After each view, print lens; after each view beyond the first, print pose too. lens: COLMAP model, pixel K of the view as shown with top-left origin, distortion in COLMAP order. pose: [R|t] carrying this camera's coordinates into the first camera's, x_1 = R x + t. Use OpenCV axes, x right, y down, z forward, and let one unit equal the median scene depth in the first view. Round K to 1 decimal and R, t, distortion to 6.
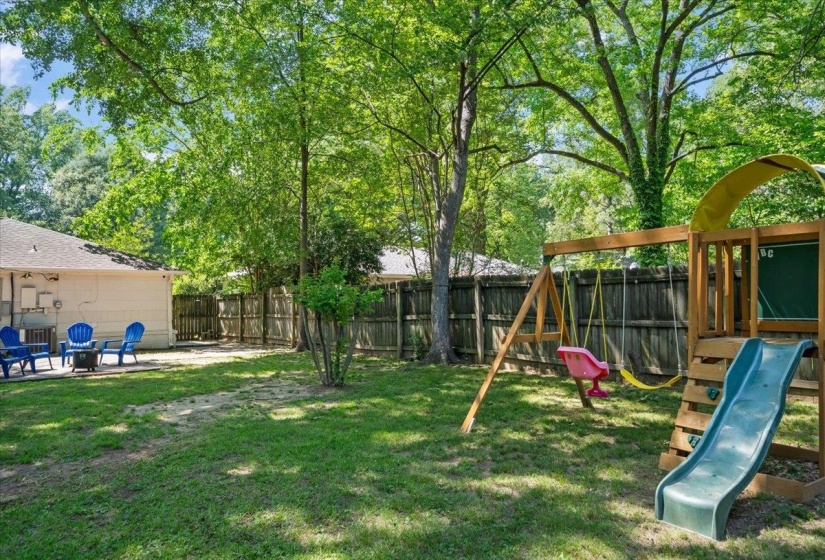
lens RADIAL K [[550.9, 0, 412.5], [0, 550.9, 280.0], [0, 0, 1]] dist [0.006048, -0.000117]
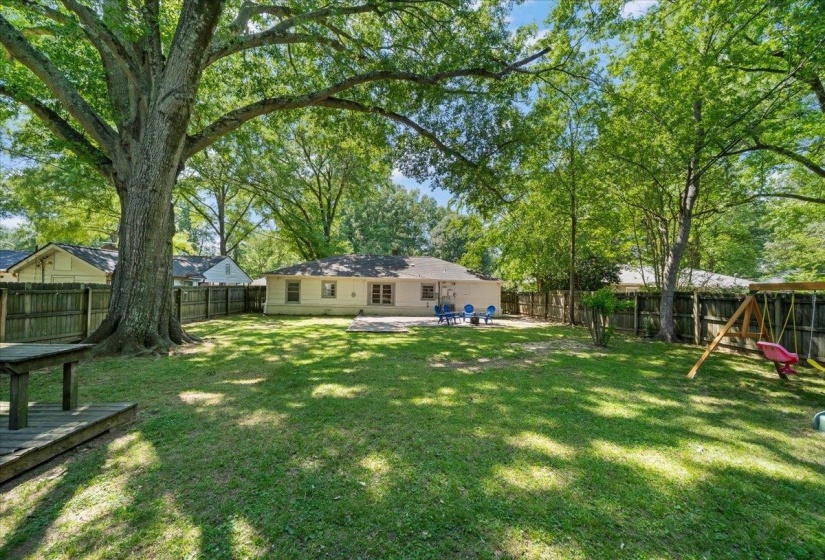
lens RADIAL K [[311.1, 0, 411.5], [0, 311.1, 285.3], [0, 0, 1]] dist [-0.002744, -0.000605]
pose [[0.817454, 0.026069, -0.575403, -0.042928], [-0.013619, 0.999571, 0.025939, -0.036375], [0.575832, -0.013367, 0.817459, -0.236104]]
